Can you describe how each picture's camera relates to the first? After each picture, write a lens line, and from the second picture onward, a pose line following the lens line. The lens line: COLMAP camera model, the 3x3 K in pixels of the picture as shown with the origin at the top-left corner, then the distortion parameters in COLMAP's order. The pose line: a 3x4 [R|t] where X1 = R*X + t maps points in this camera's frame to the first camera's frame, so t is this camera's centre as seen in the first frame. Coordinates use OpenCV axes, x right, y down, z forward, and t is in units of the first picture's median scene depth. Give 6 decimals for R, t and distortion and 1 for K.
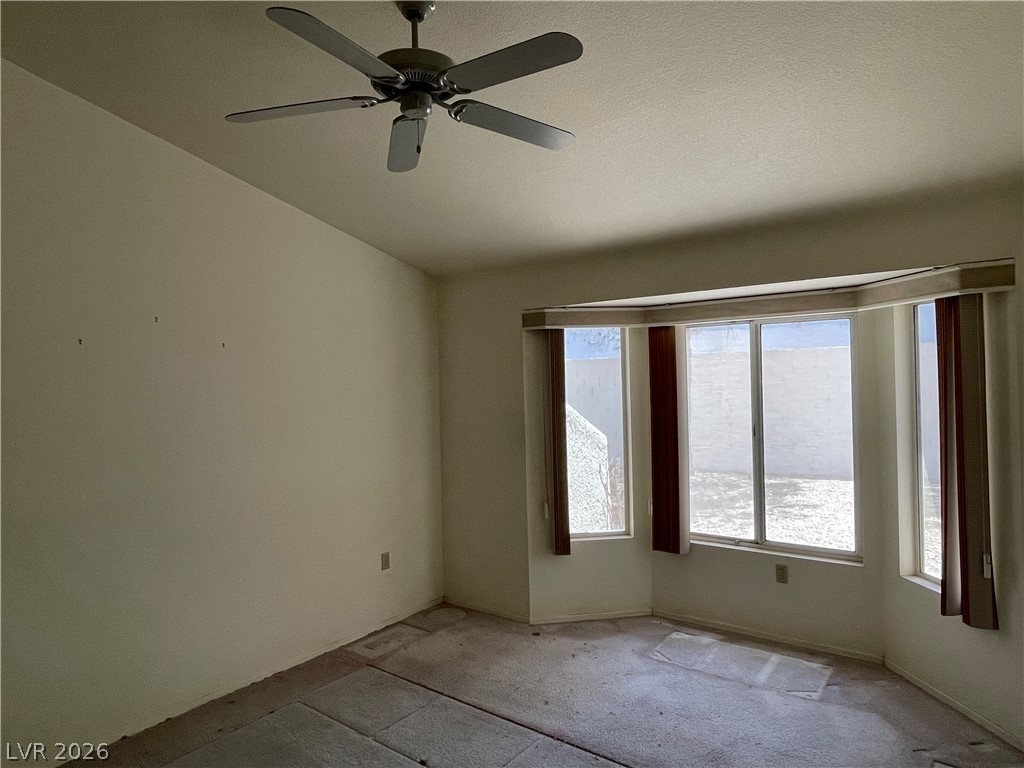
lens RADIAL K [[629.5, 0, 534.8], [0, 629.5, 381.1], [0, 0, 1]] dist [0.001594, 0.003440]
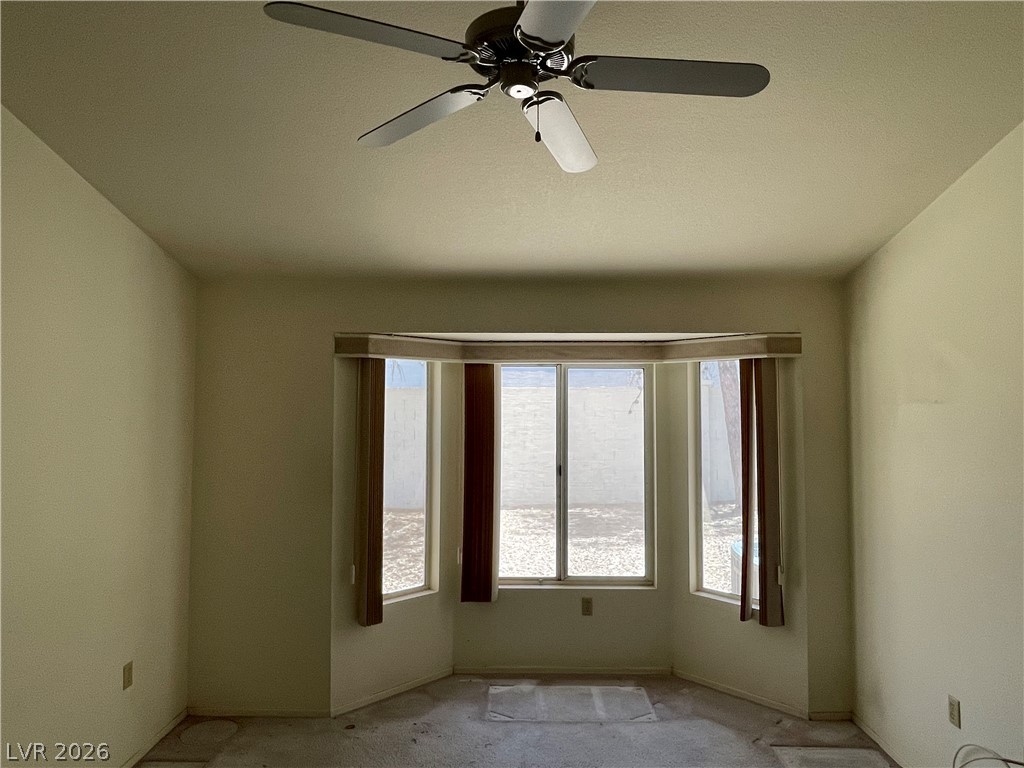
lens RADIAL K [[643.0, 0, 509.9], [0, 643.0, 386.0], [0, 0, 1]] dist [0.029243, -0.039122]
pose [[0.815700, 0.045835, 0.576657, -0.335094], [-0.020168, 0.998503, -0.050837, -0.003830], [-0.578124, 0.029838, 0.815403, 0.178845]]
